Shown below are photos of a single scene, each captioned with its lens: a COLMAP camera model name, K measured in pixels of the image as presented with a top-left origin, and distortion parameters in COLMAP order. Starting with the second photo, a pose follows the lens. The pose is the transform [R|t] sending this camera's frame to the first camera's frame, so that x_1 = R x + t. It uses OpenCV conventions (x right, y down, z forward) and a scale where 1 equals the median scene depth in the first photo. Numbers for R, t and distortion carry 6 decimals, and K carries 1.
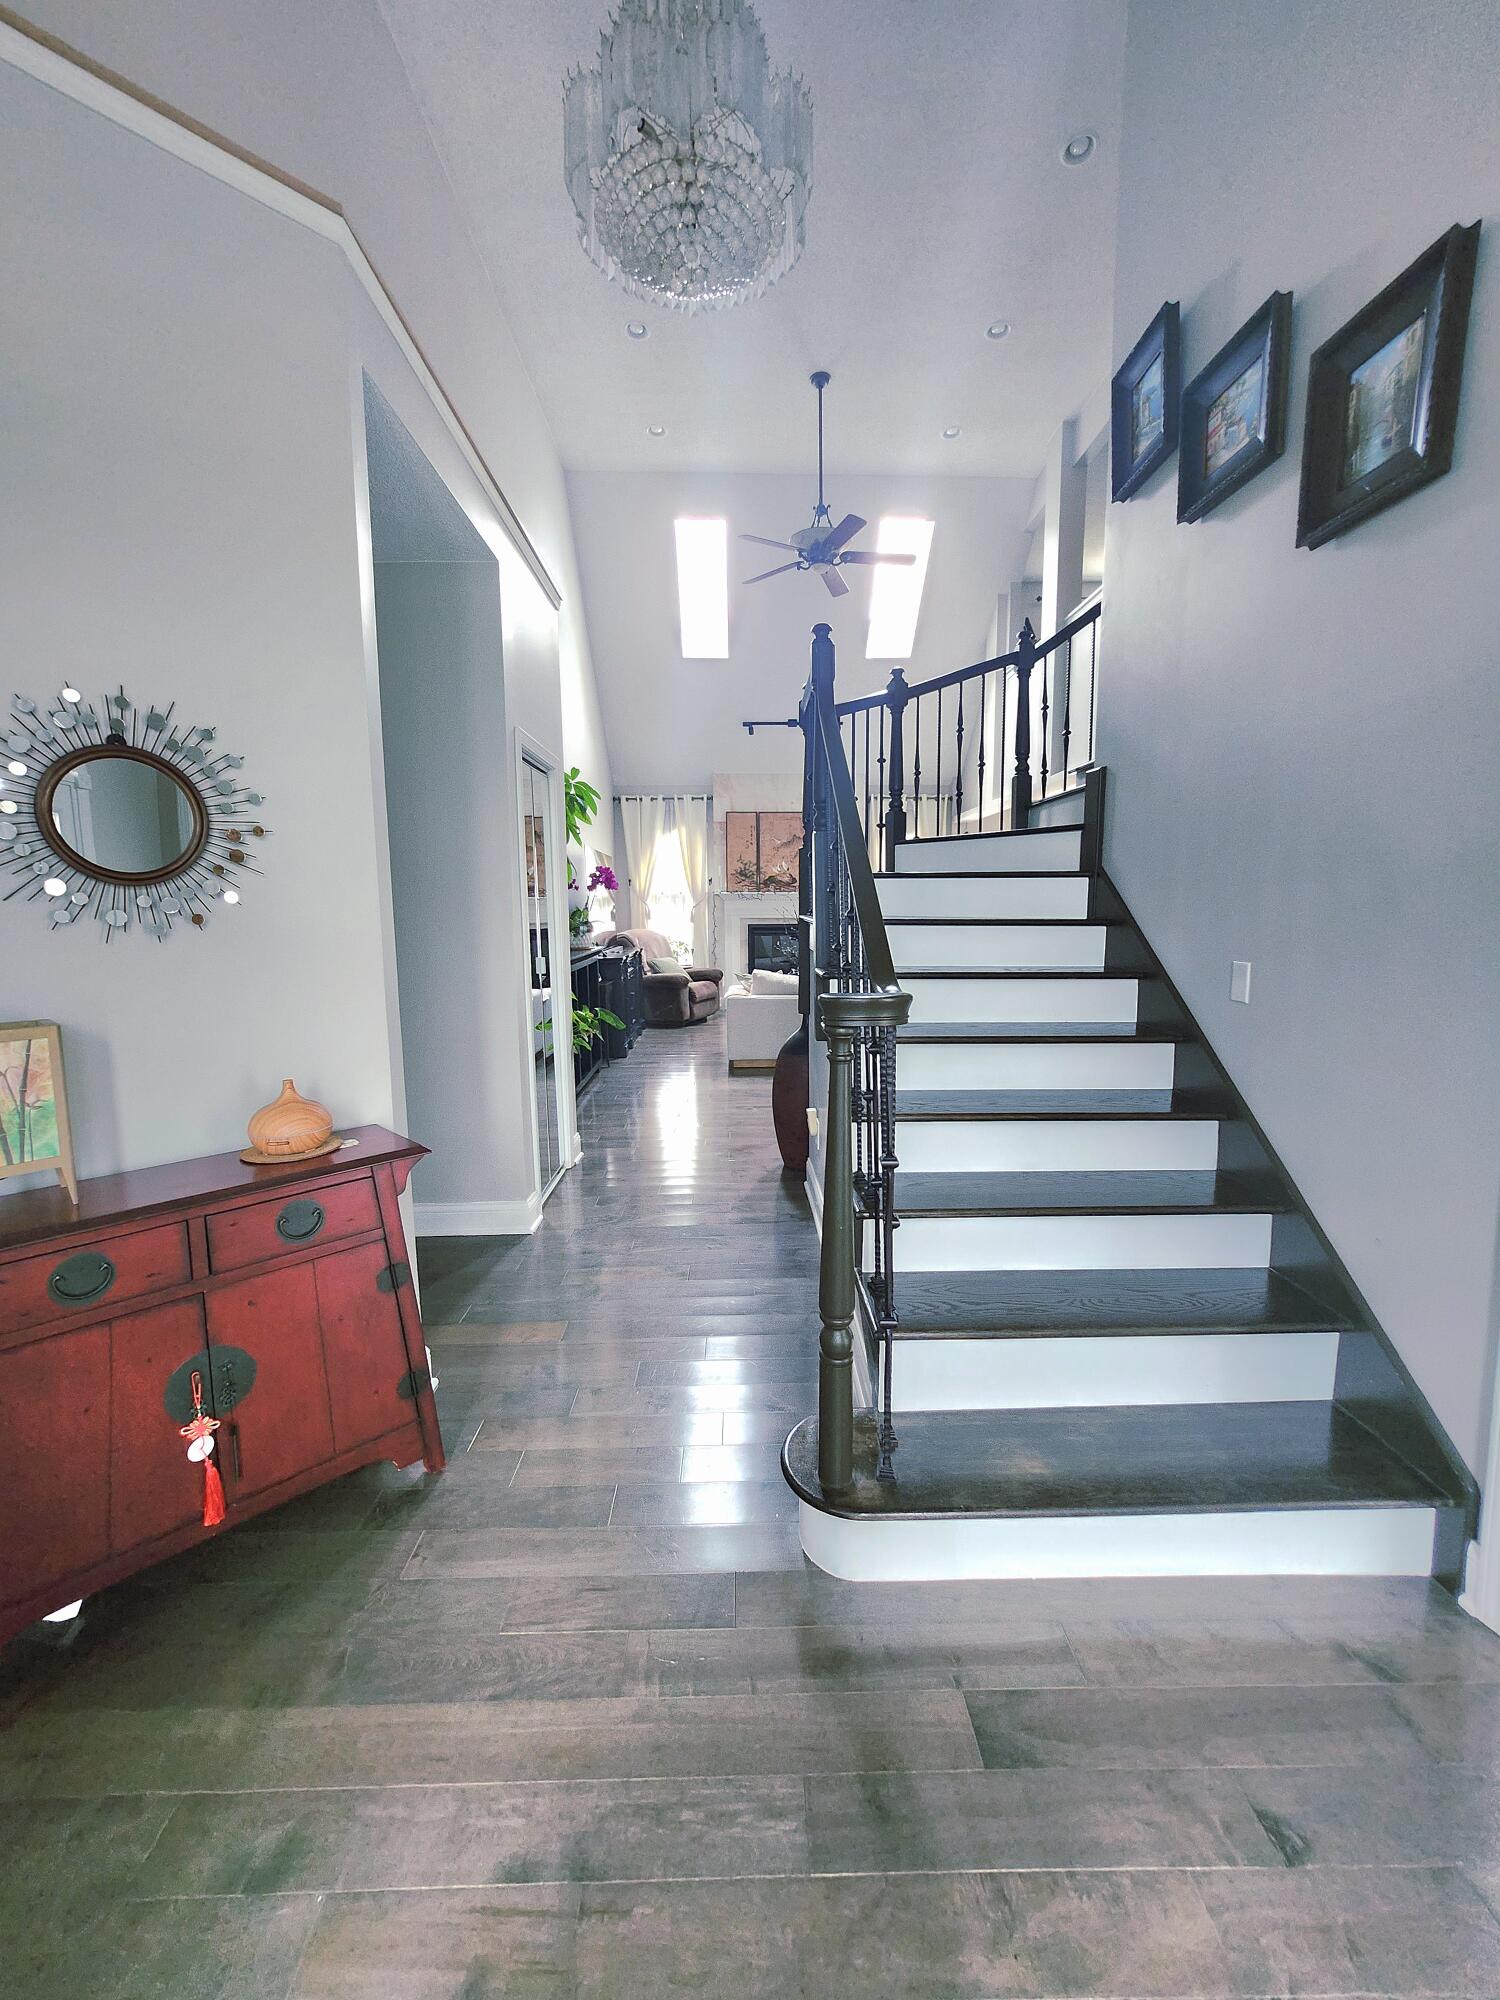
lens RADIAL K [[791.5, 0, 761.5], [0, 791.5, 993.1], [0, 0, 1]] dist [-0.001841, 0.000849]
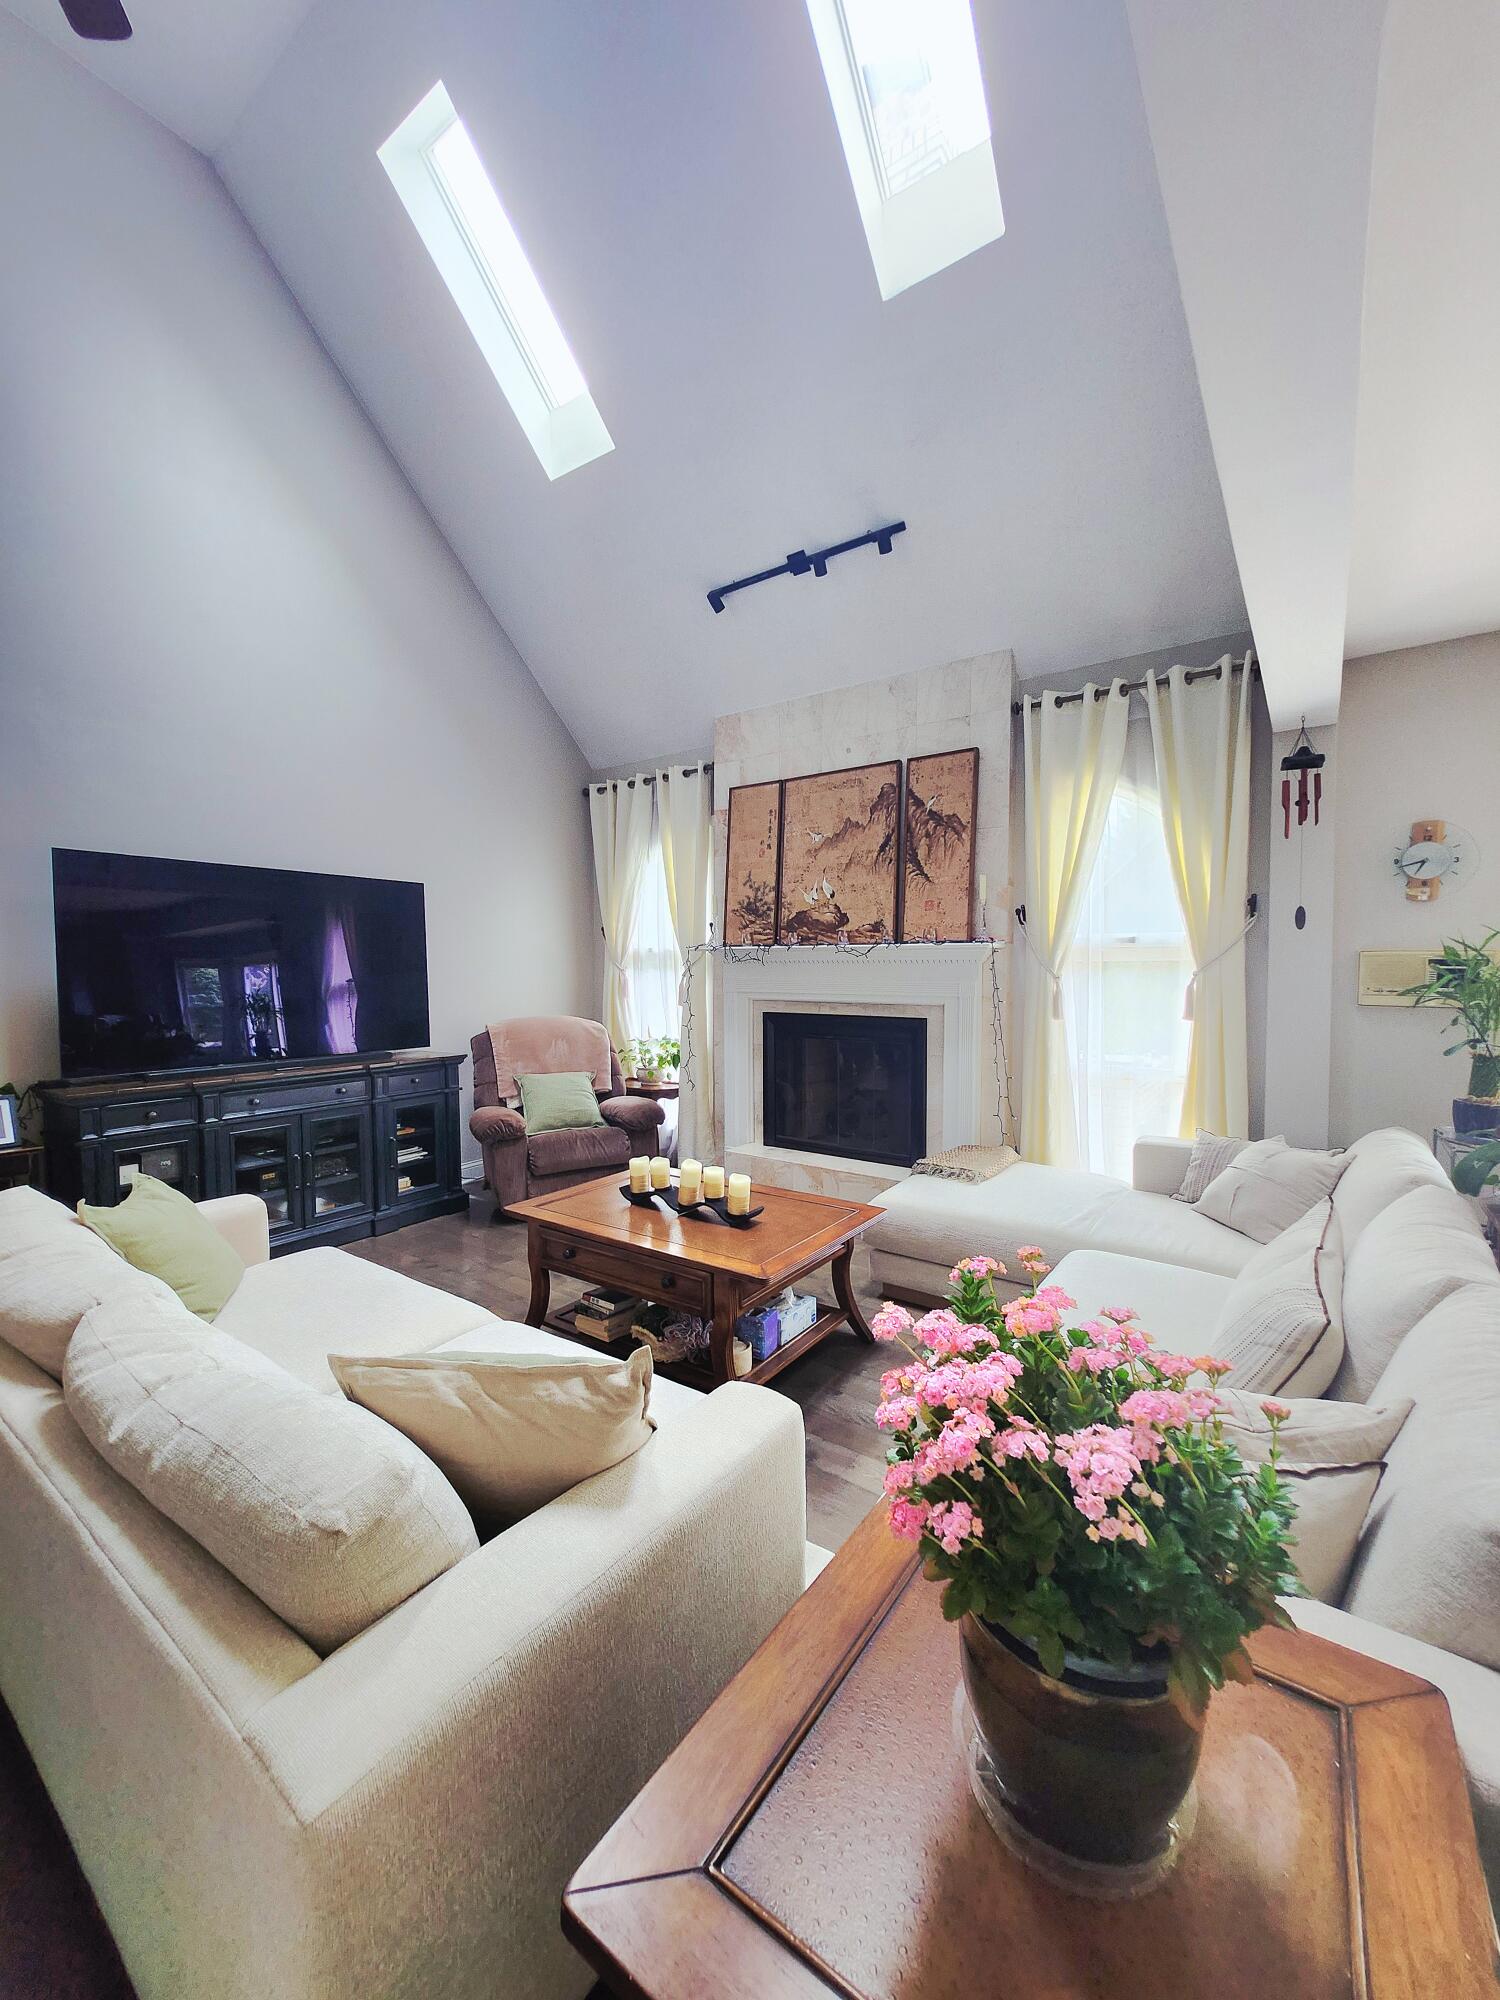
lens RADIAL K [[791.5, 0, 749.9], [0, 791.5, 987.8], [0, 0, 1]] dist [-0.001841, 0.000849]
pose [[0.797482, 0.020917, -0.602980, 0.271420], [-0.064767, 0.996592, -0.051089, -0.077692], [0.599856, 0.079796, 0.796119, 0.614981]]
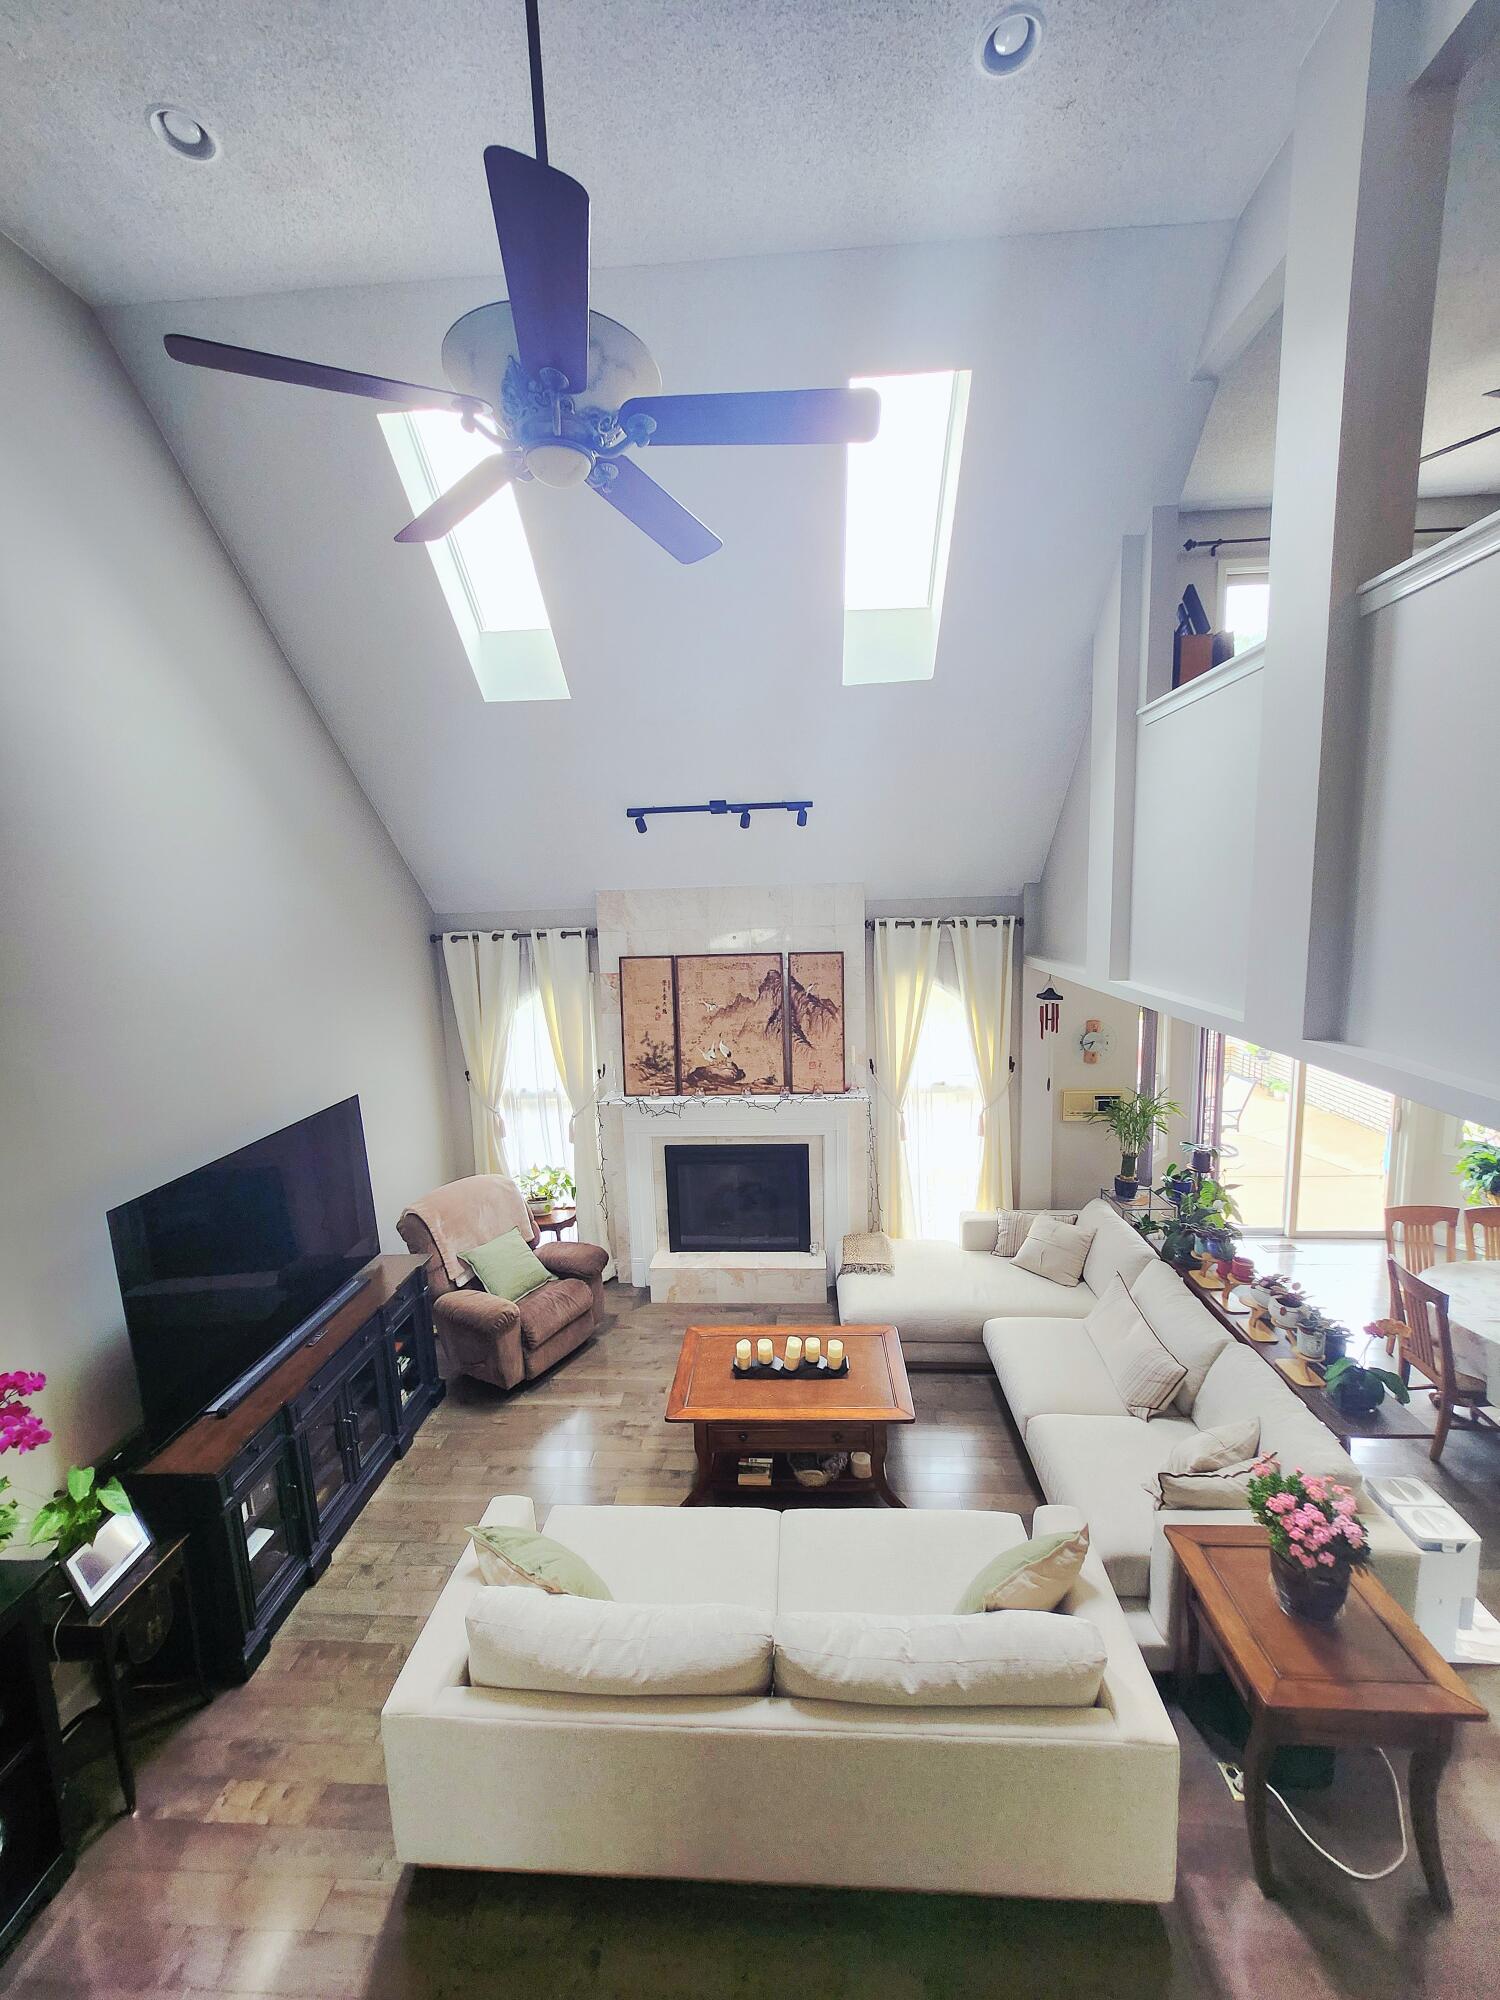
lens RADIAL K [[791.5, 0, 760.7], [0, 791.5, 1004.4], [0, 0, 1]] dist [-0.001841, 0.000849]
pose [[0.996096, -0.011785, -0.087490, 0.106428], [0.015042, 0.999214, 0.036664, -0.213954], [0.086989, -0.037837, 0.995490, 0.437668]]
